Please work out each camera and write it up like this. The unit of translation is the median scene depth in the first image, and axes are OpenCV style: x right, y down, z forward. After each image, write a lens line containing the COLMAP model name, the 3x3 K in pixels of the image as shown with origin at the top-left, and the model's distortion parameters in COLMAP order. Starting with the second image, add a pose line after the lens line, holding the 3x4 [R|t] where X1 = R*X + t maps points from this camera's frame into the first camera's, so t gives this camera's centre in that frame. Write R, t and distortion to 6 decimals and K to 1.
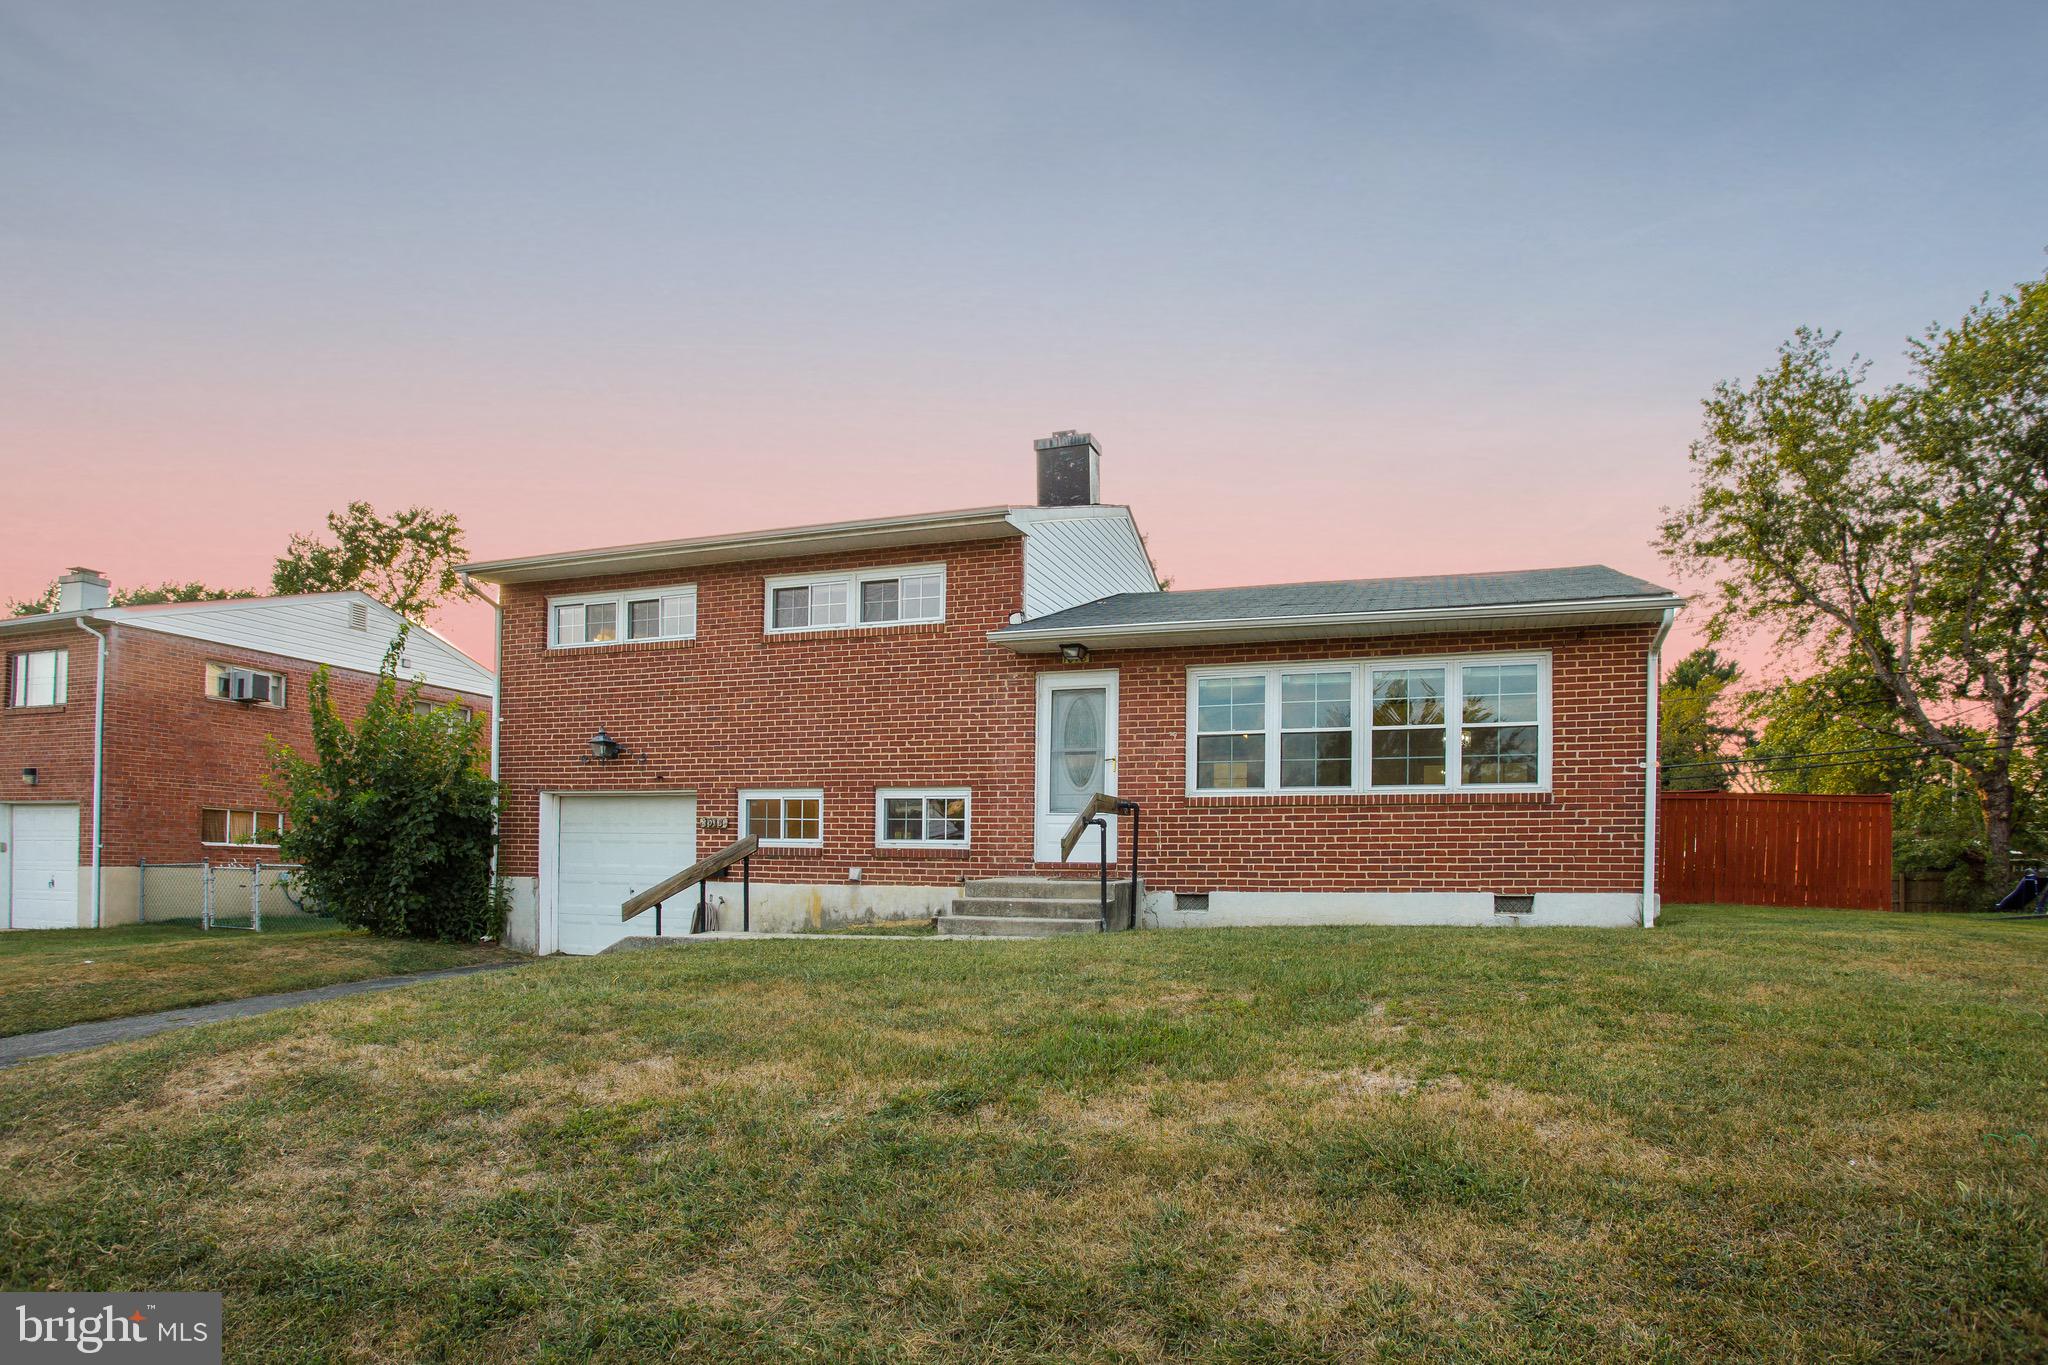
lens RADIAL K [[1013.9, 0, 1122.7], [0, 1013.9, 846.3], [0, 0, 1]] dist [-0.003605, -0.000089]
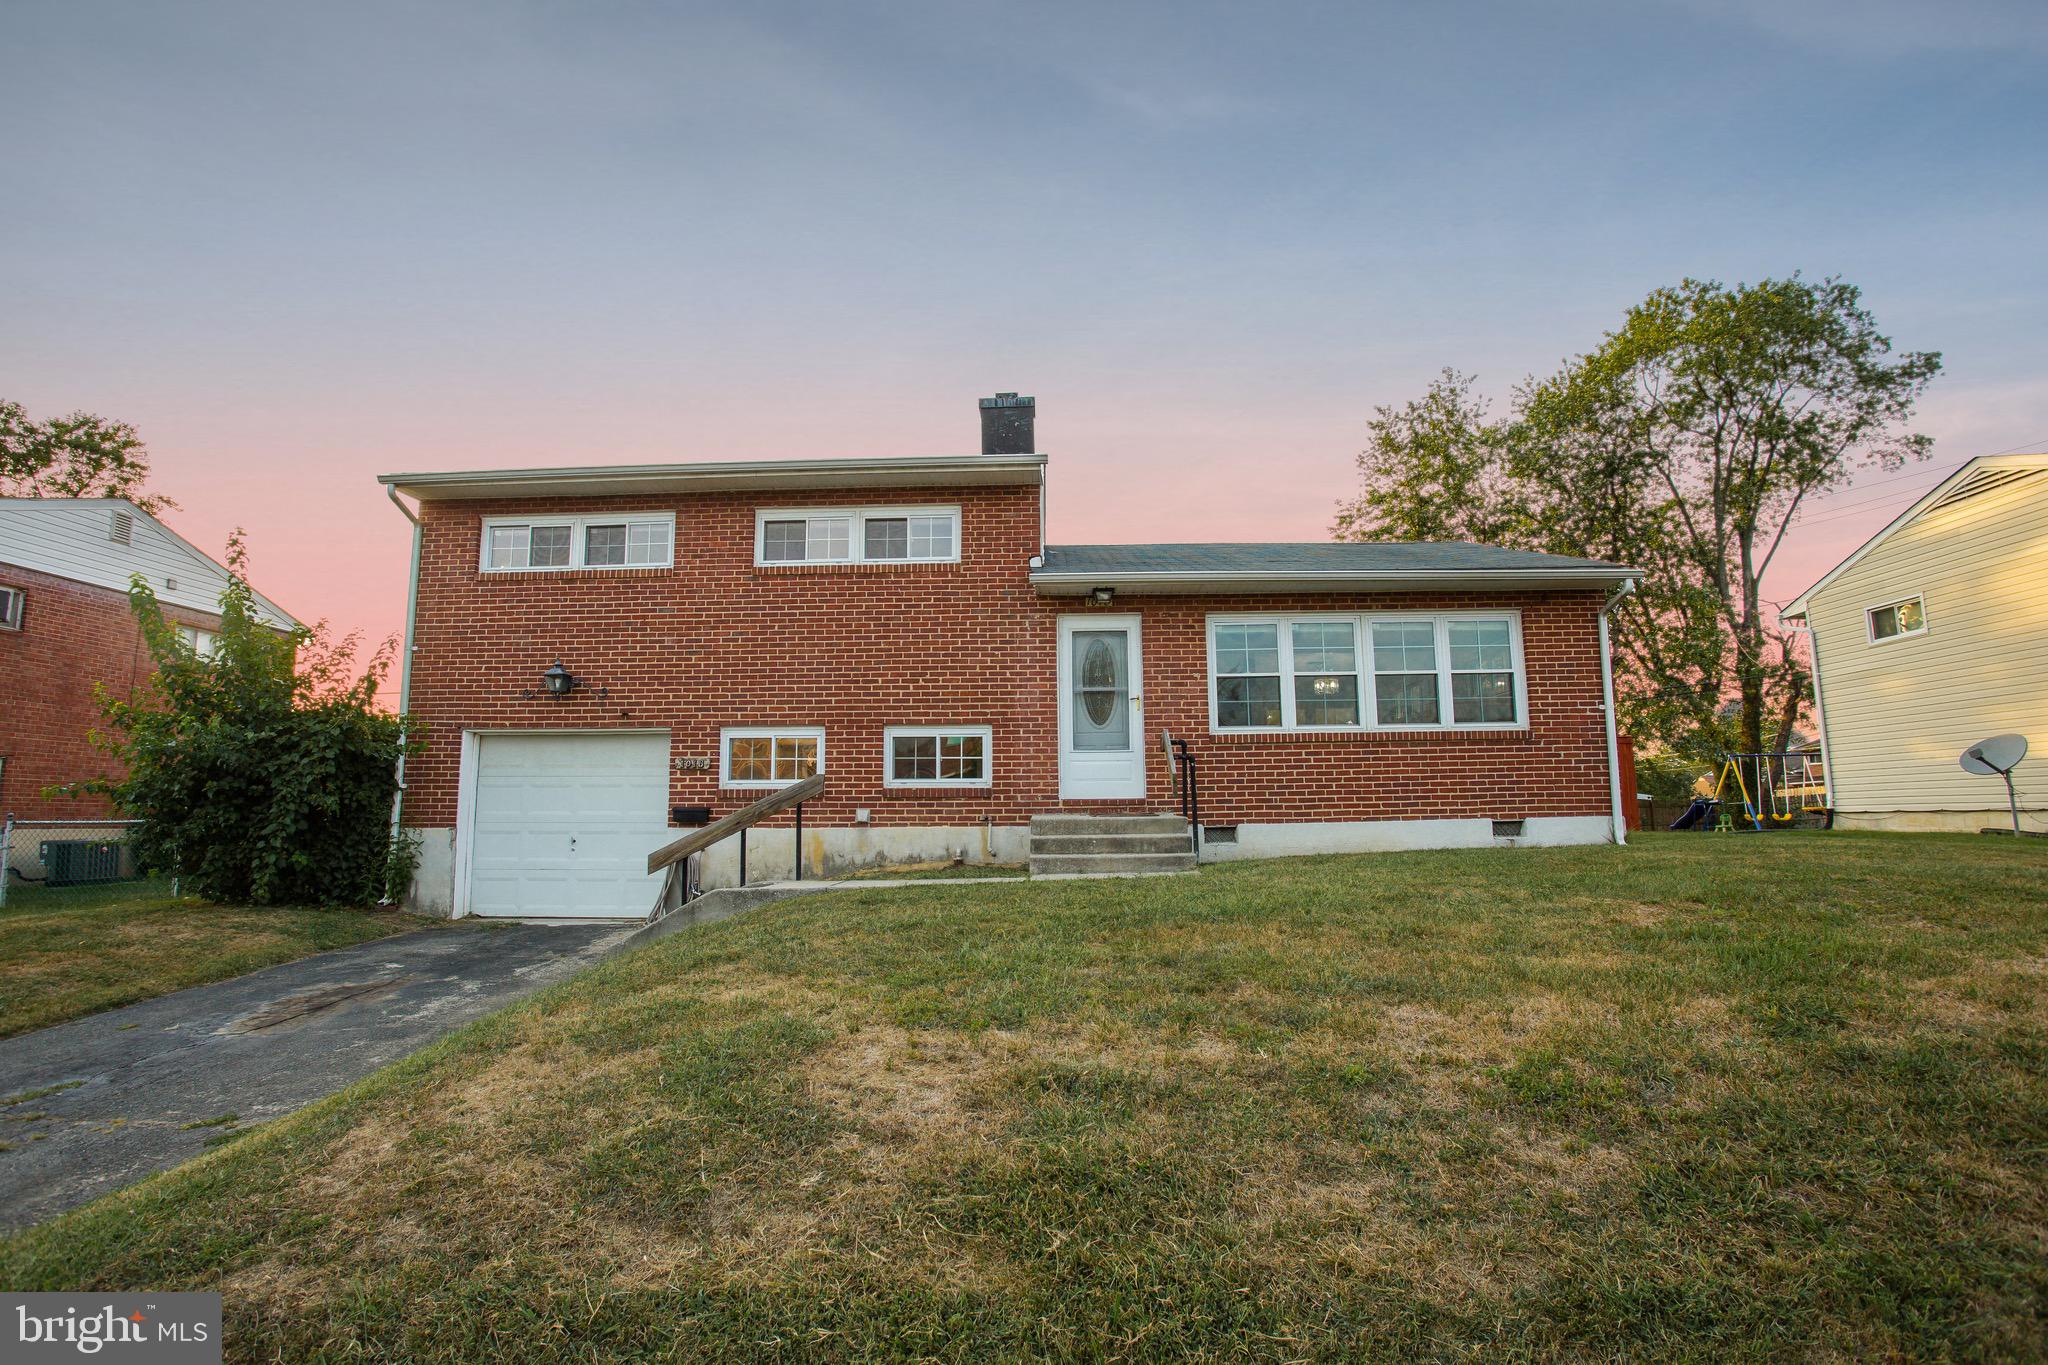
lens RADIAL K [[956.7, 0, 1049.2], [0, 956.7, 672.1], [0, 0, 1]] dist [-0.016352, -0.000137]
pose [[0.965842, 0.017493, 0.258539, -0.340460], [0.014515, 0.992500, -0.121377, 0.004995], [-0.258724, 0.120983, 0.958345, 0.076231]]
